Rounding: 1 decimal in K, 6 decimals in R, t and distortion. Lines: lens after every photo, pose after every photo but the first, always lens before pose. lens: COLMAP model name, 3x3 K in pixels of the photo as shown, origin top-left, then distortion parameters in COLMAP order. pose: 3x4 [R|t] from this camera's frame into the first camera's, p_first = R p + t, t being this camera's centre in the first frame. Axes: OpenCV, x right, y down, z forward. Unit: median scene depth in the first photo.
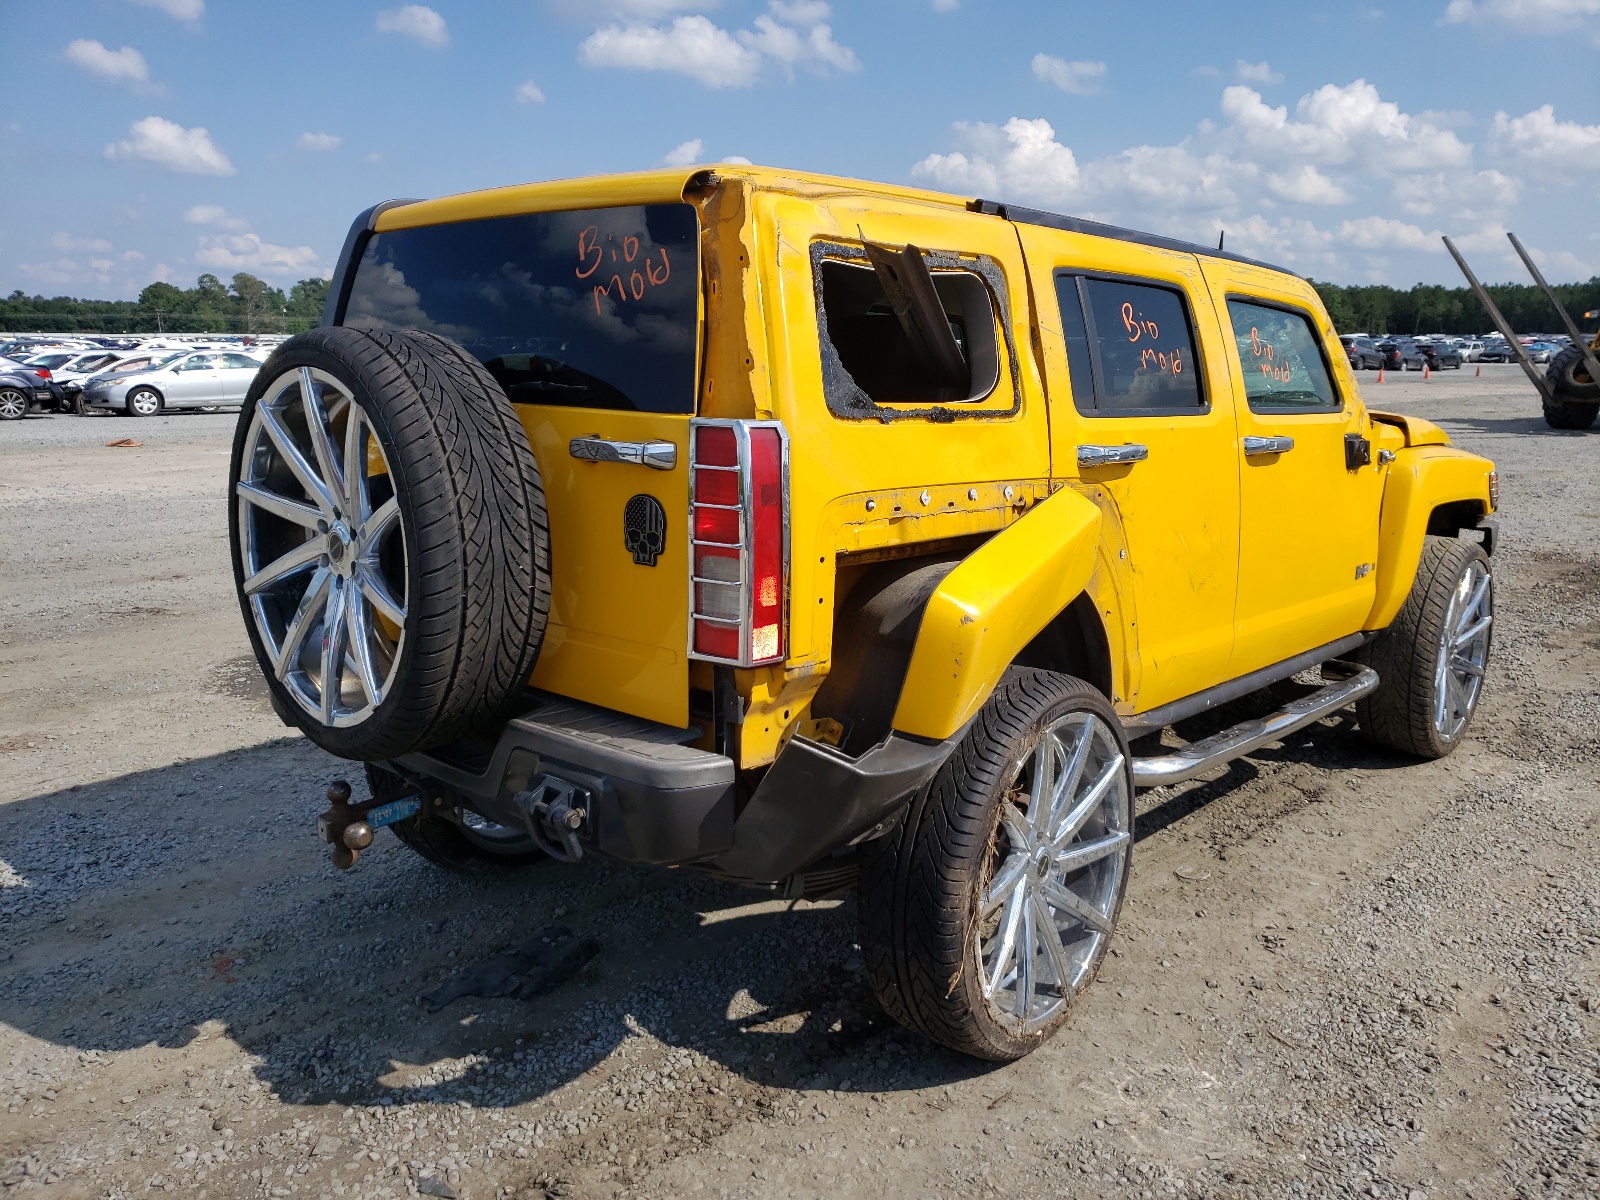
lens RADIAL K [[1327.6, 0, 801.5], [0, 1327.6, 573.8], [0, 0, 1]] dist [0.003550, 0.014671]
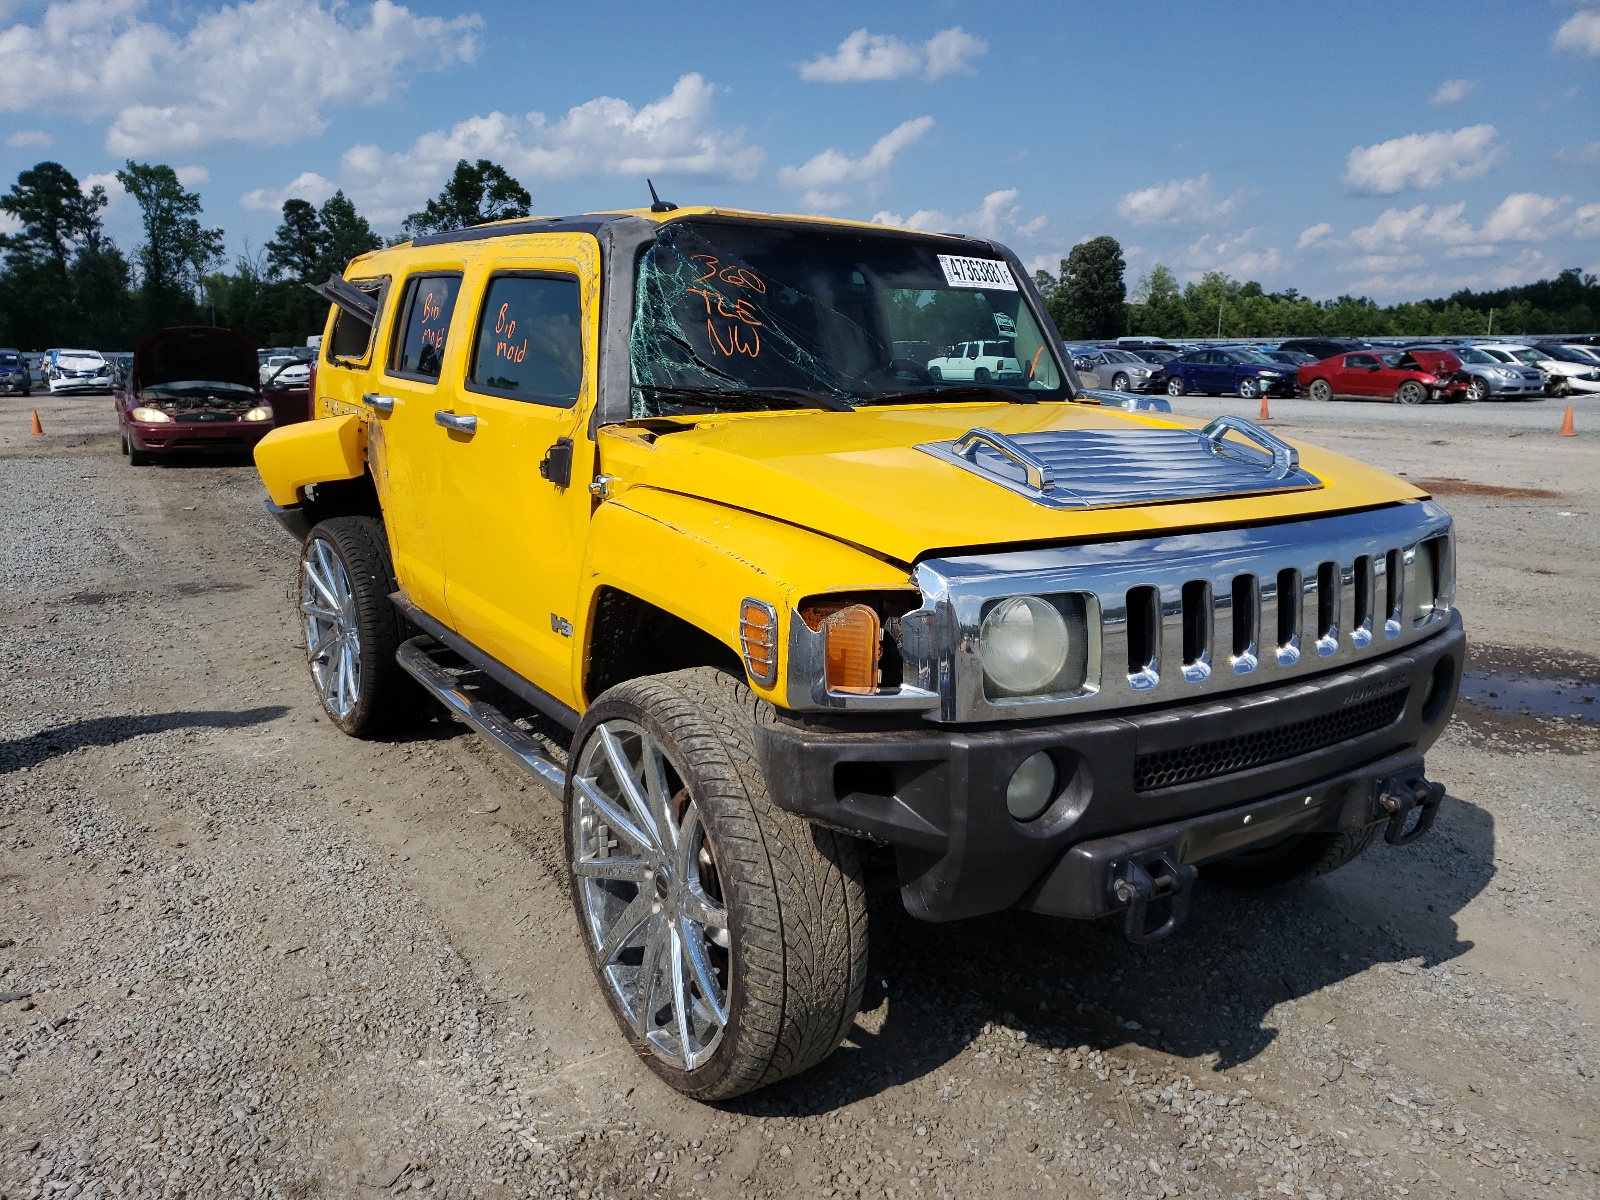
lens RADIAL K [[1327.6, 0, 801.5], [0, 1327.6, 573.8], [0, 0, 1]] dist [0.003550, 0.014671]
pose [[-0.284588, 0.162647, -0.944752, 1.427223], [-0.162006, 0.963168, 0.214618, -0.278337], [0.944862, 0.214134, -0.247756, 1.733313]]
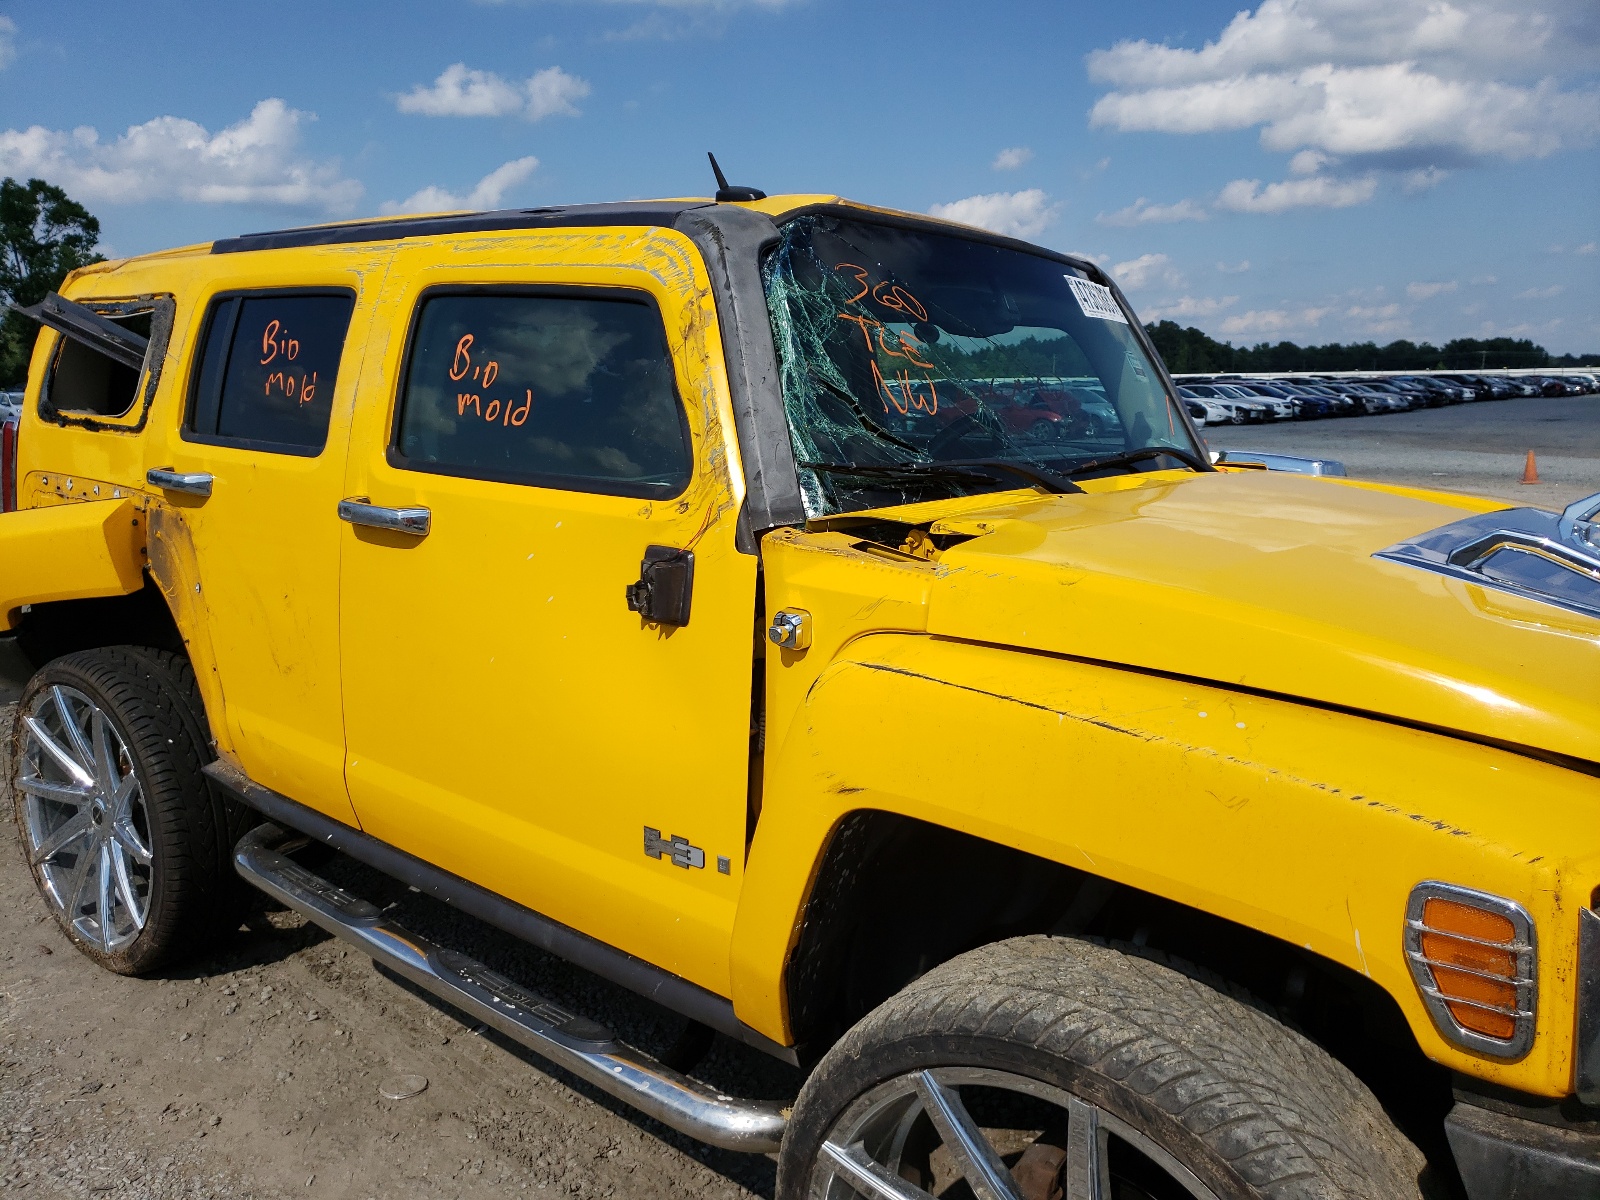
lens RADIAL K [[1327.6, 0, 801.5], [0, 1327.6, 573.8], [0, 0, 1]] dist [0.003550, 0.014671]
pose [[0.002914, 0.139968, -0.990152, 1.144993], [-0.165884, 0.976505, 0.137551, -0.219396], [0.986141, 0.163850, 0.026064, 1.351607]]
